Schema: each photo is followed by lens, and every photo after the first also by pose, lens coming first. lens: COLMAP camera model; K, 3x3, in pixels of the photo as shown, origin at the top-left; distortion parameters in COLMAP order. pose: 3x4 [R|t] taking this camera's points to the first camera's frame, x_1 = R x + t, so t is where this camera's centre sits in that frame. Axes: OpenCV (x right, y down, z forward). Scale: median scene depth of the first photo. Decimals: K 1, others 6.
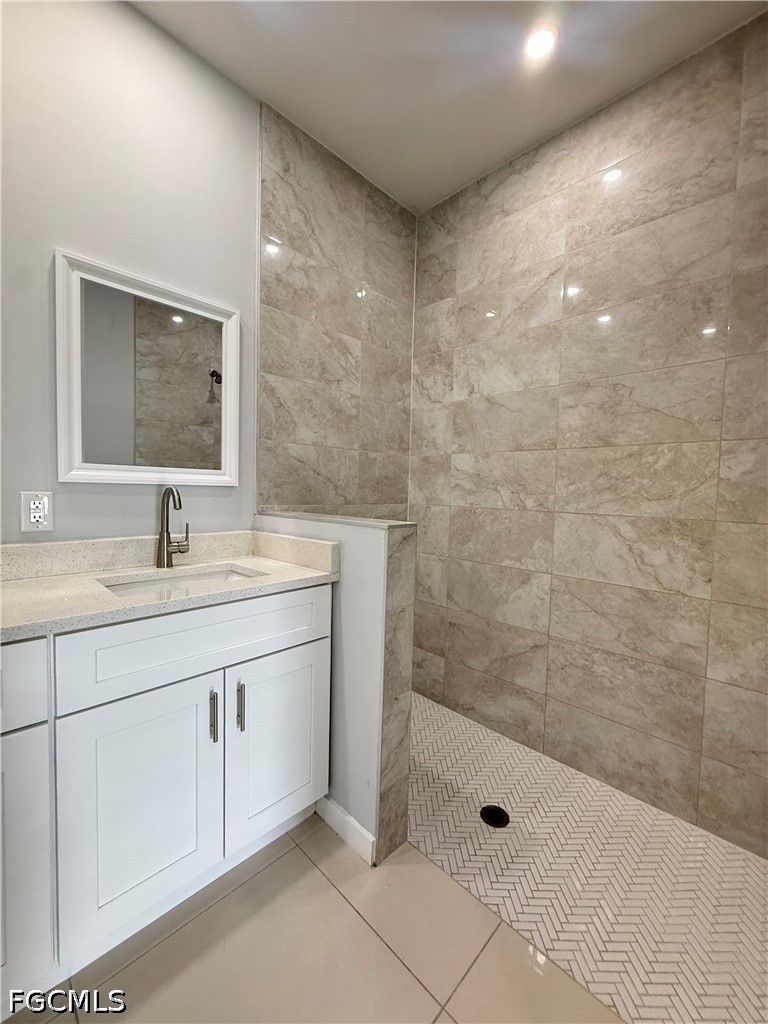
lens RADIAL K [[410.7, 0, 384.0], [0, 410.7, 512.0], [0, 0, 1]] dist [0.002643, 0.000069]
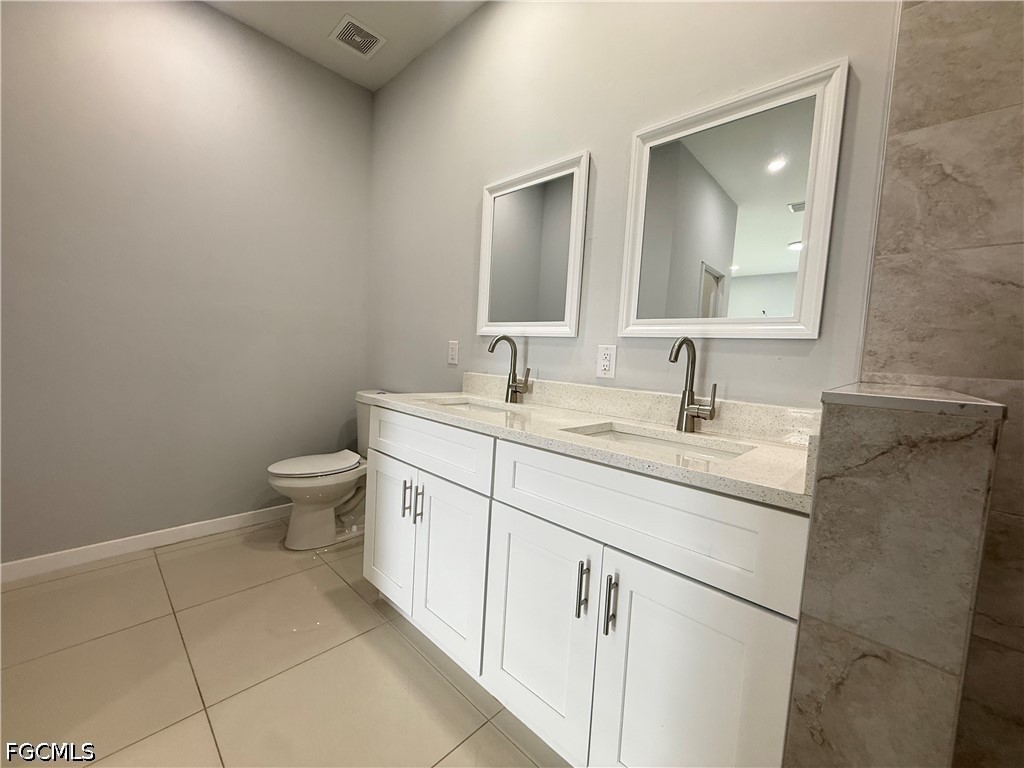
lens RADIAL K [[410.7, 0, 512.0], [0, 410.7, 384.0], [0, 0, 1]] dist [0.002643, 0.000069]
pose [[0.017709, 0.050234, -0.998580, 0.340052], [-0.106006, 0.993202, 0.048083, 0.032575], [0.994208, 0.105004, 0.022914, 0.625693]]
